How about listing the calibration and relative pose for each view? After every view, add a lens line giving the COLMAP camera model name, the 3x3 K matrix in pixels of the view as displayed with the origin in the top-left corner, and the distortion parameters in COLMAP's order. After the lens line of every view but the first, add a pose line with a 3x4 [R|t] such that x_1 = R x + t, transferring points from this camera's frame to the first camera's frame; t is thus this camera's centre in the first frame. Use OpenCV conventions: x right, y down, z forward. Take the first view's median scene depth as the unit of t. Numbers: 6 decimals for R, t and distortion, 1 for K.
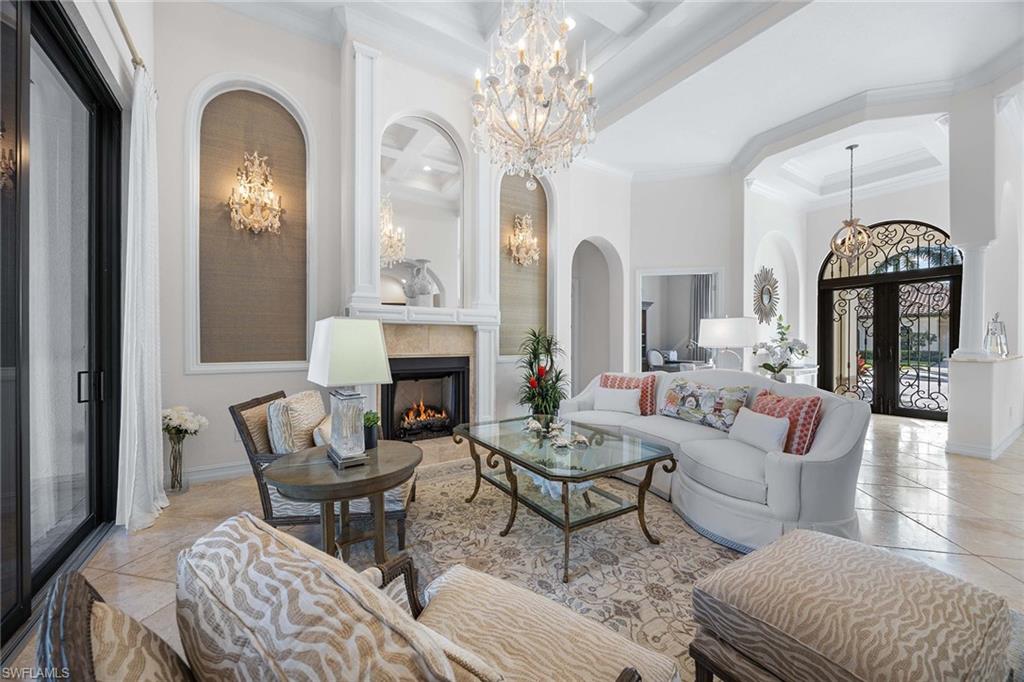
lens RADIAL K [[391.7, 0, 513.4], [0, 391.7, 341.4], [0, 0, 1]] dist [0.000095, -0.000461]
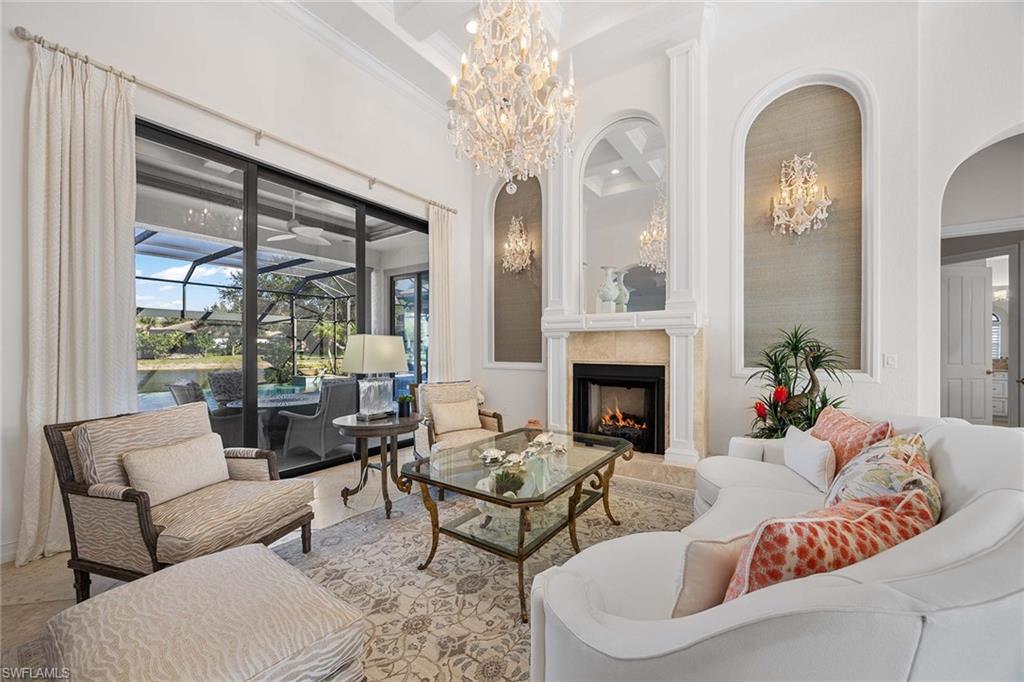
lens RADIAL K [[391.7, 0, 513.7], [0, 391.7, 345.9], [0, 0, 1]] dist [0.000095, -0.000461]
pose [[0.378384, 0.000609, -0.925648, 0.579488], [0.002532, 0.999995, 0.001693, -0.006932], [0.925645, -0.002985, 0.378381, 0.383493]]
